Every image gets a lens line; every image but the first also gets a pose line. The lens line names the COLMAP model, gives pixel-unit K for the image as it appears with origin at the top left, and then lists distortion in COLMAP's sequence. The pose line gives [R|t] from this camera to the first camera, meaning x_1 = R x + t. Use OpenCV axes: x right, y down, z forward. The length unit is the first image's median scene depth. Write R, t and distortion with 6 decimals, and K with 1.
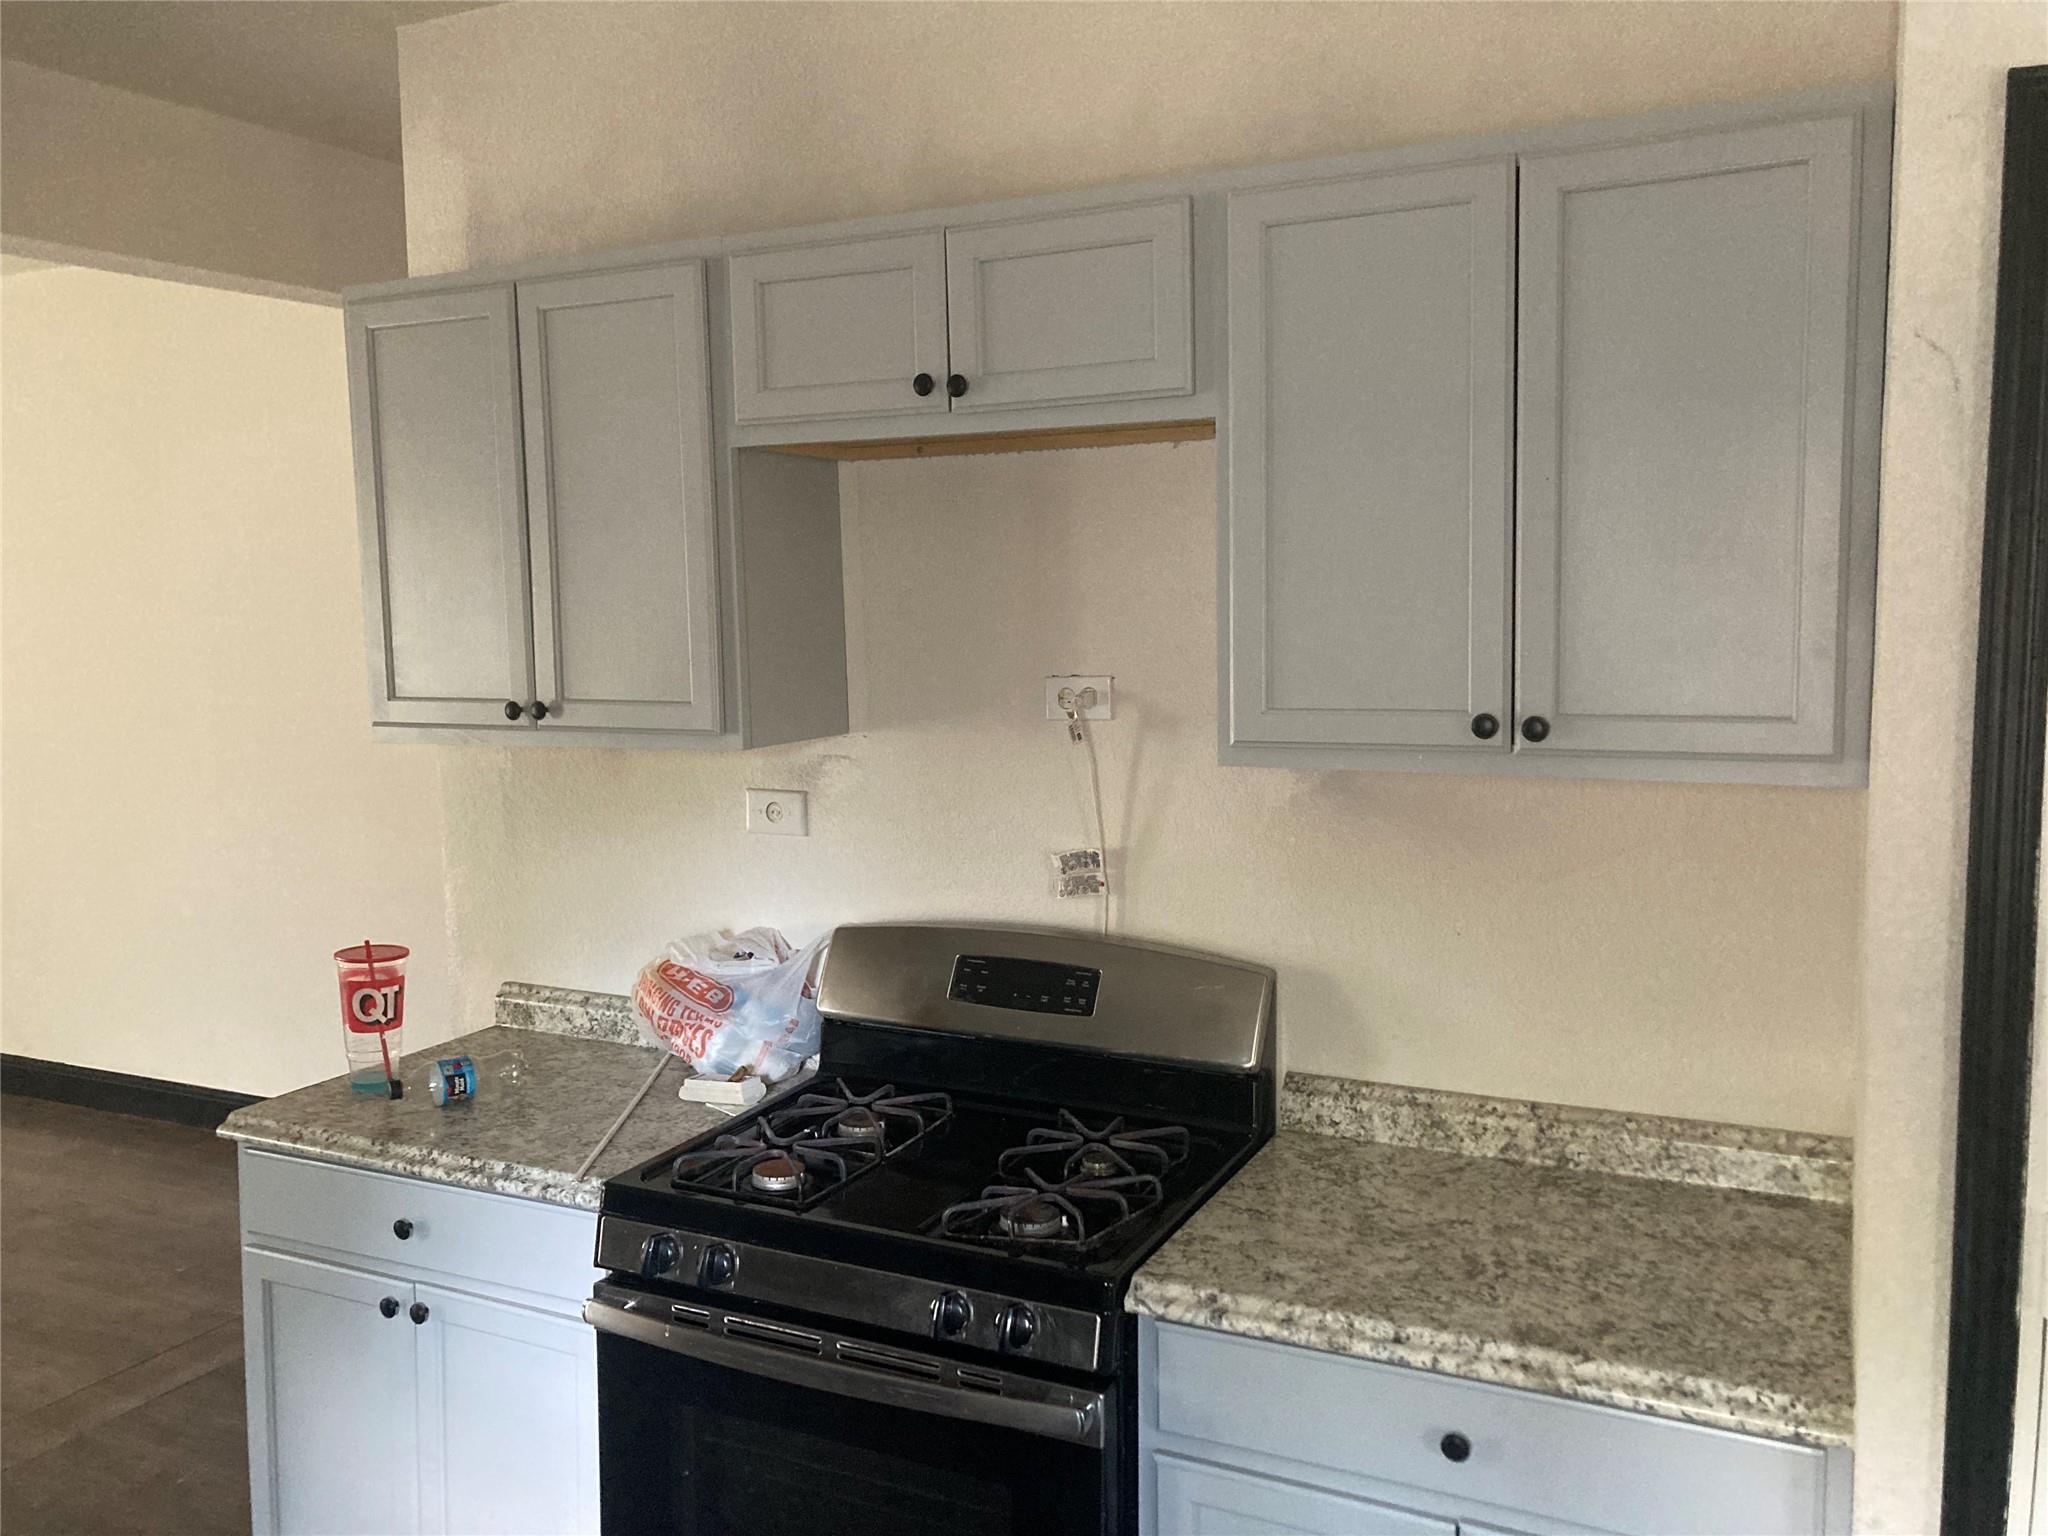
lens RADIAL K [[1669.3, 0, 1019.2], [0, 1669.3, 735.7], [0, 0, 1]] dist [0.008901, 0.003279]
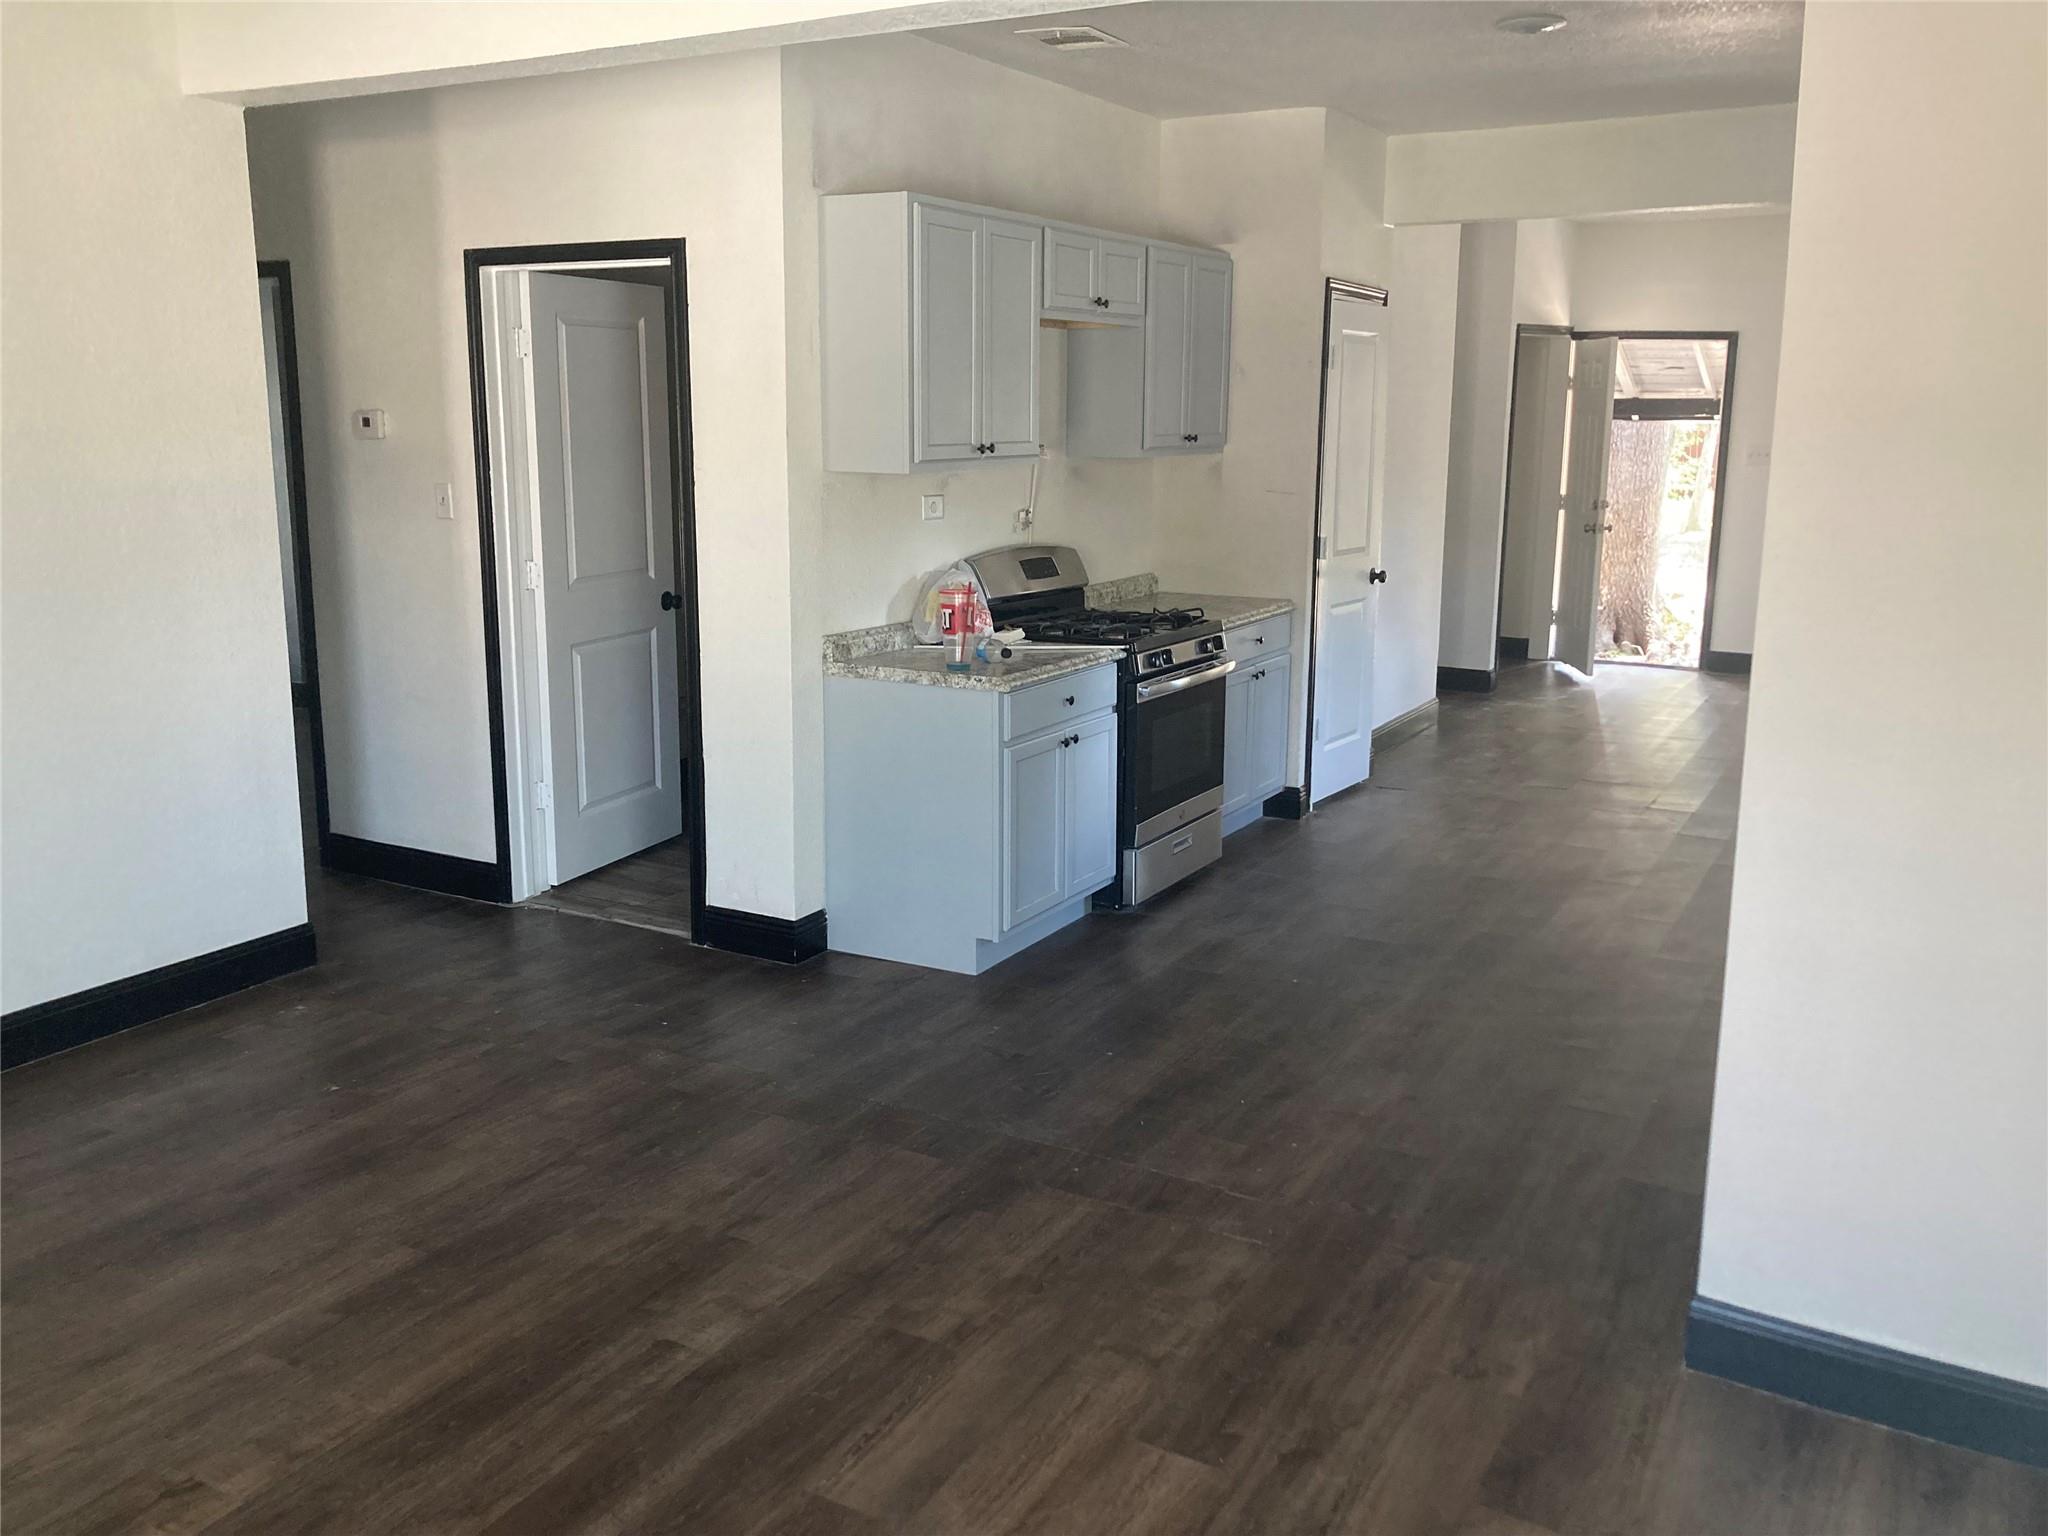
lens RADIAL K [[1669.3, 0, 1016.5], [0, 1669.3, 777.1], [0, 0, 1]] dist [0.008901, 0.003279]
pose [[0.070847, -0.200457, 0.977138, -2.417584], [0.085701, 0.977200, 0.194256, -0.016679], [-0.993799, 0.069979, 0.086411, 0.906738]]
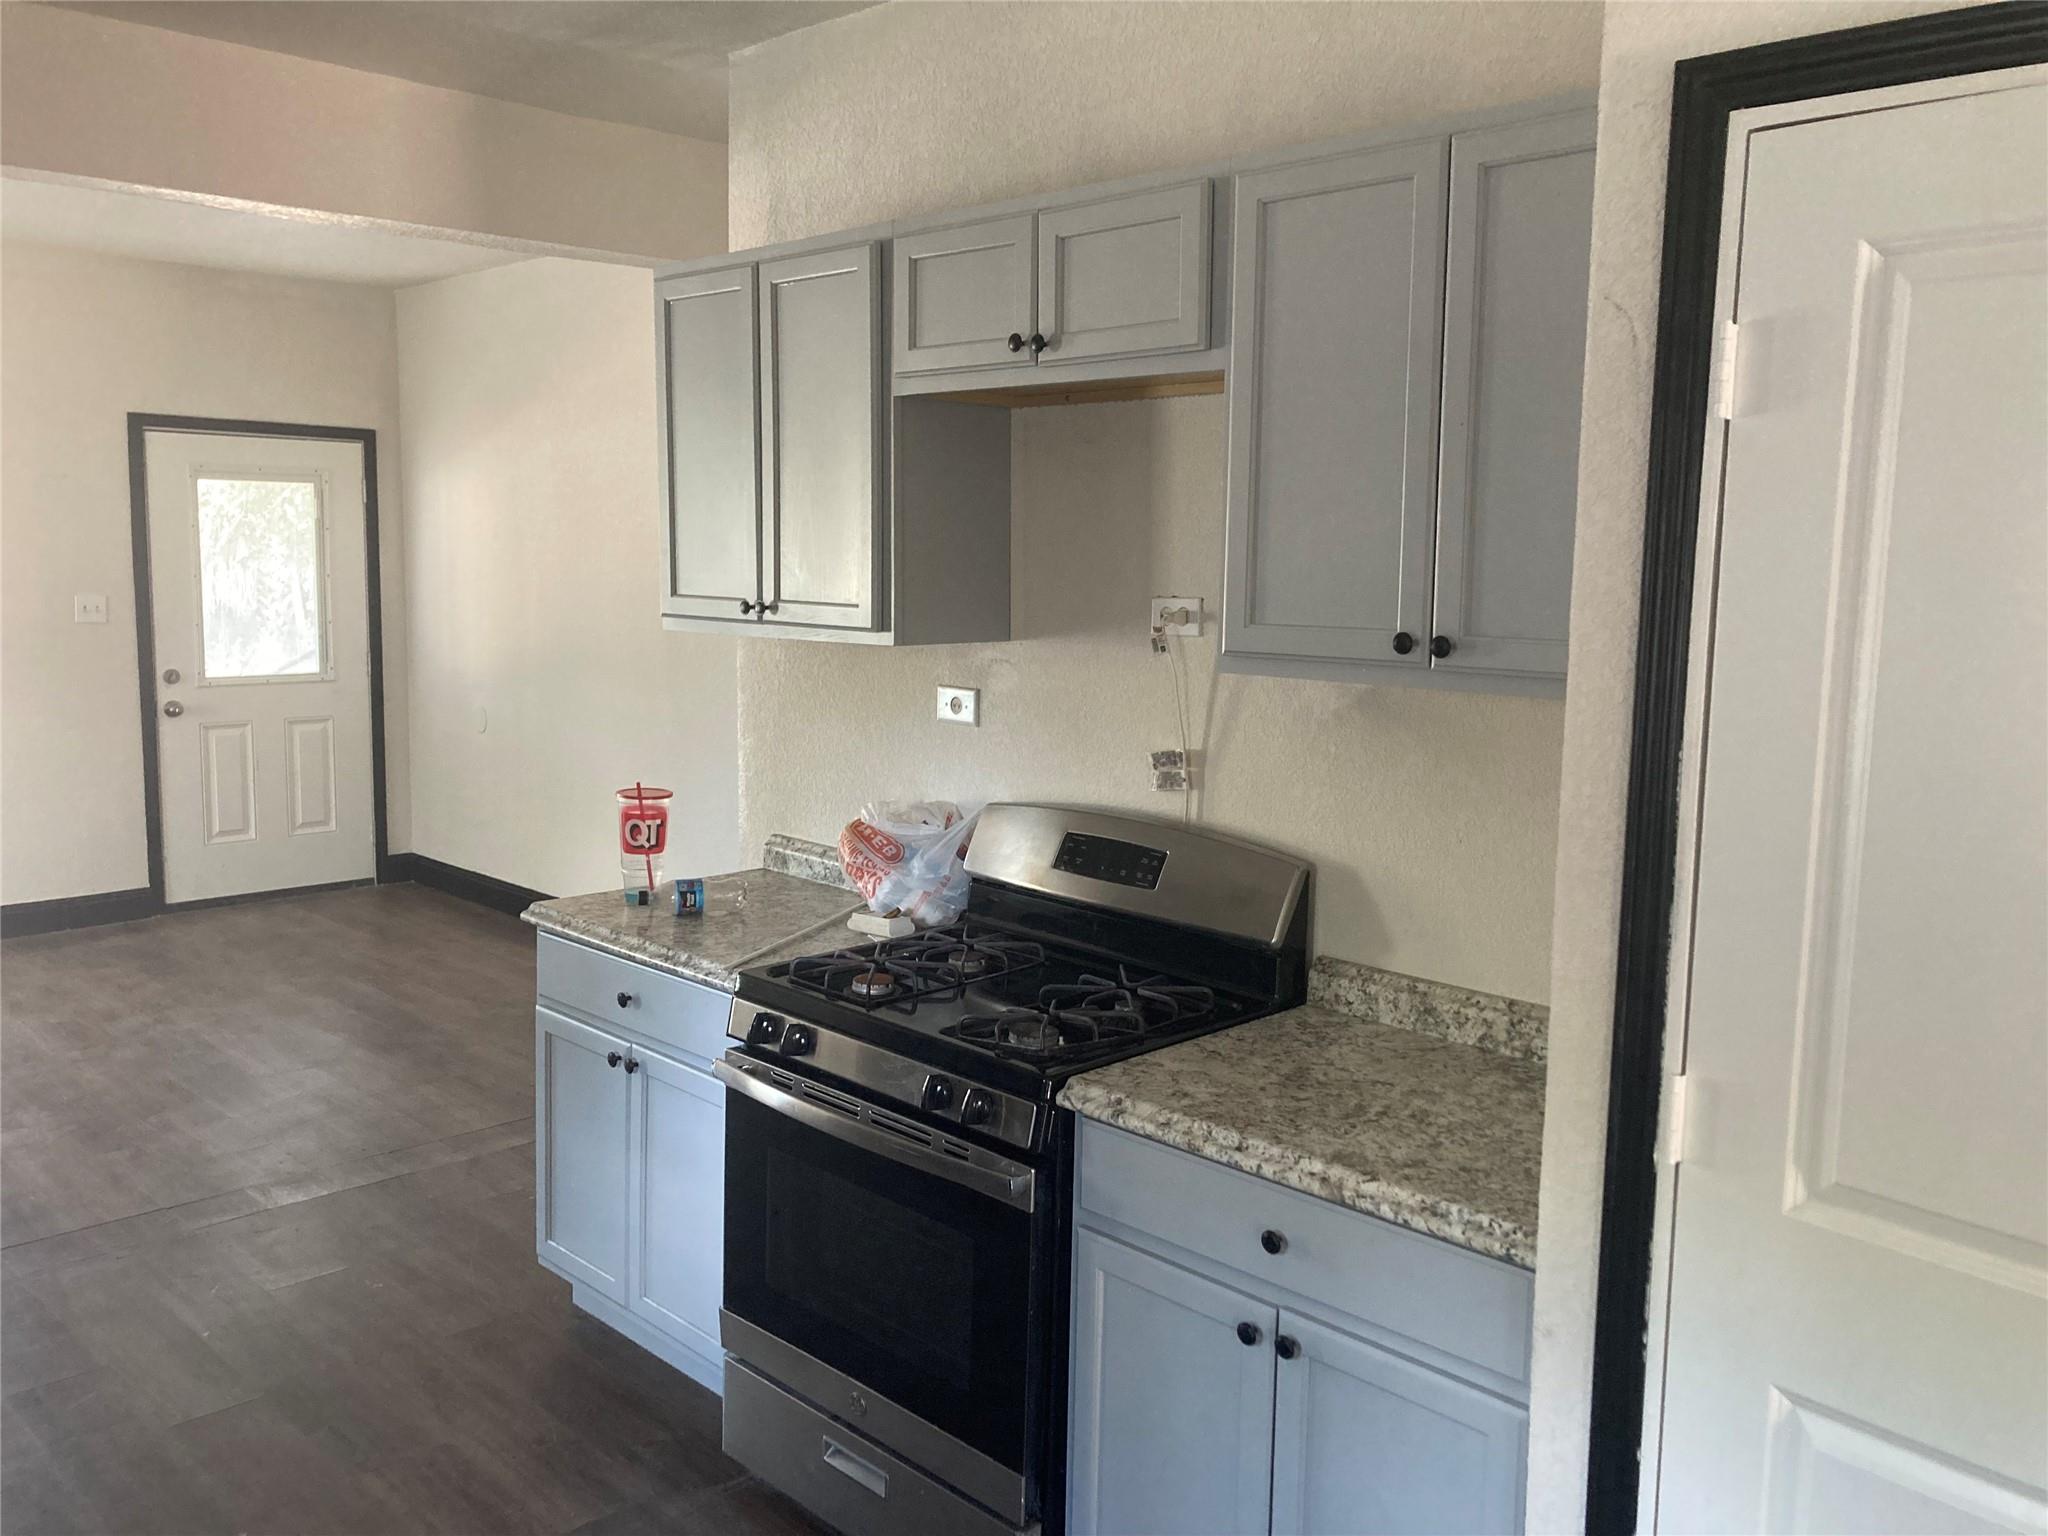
lens RADIAL K [[1669.3, 0, 1040.0], [0, 1669.3, 730.6], [0, 0, 1]] dist [0.008901, 0.003279]
pose [[0.947256, 0.066974, -0.313401, 0.331557], [-0.059674, 0.997678, 0.032839, 0.025342], [0.314873, -0.012405, 0.949053, -0.127077]]
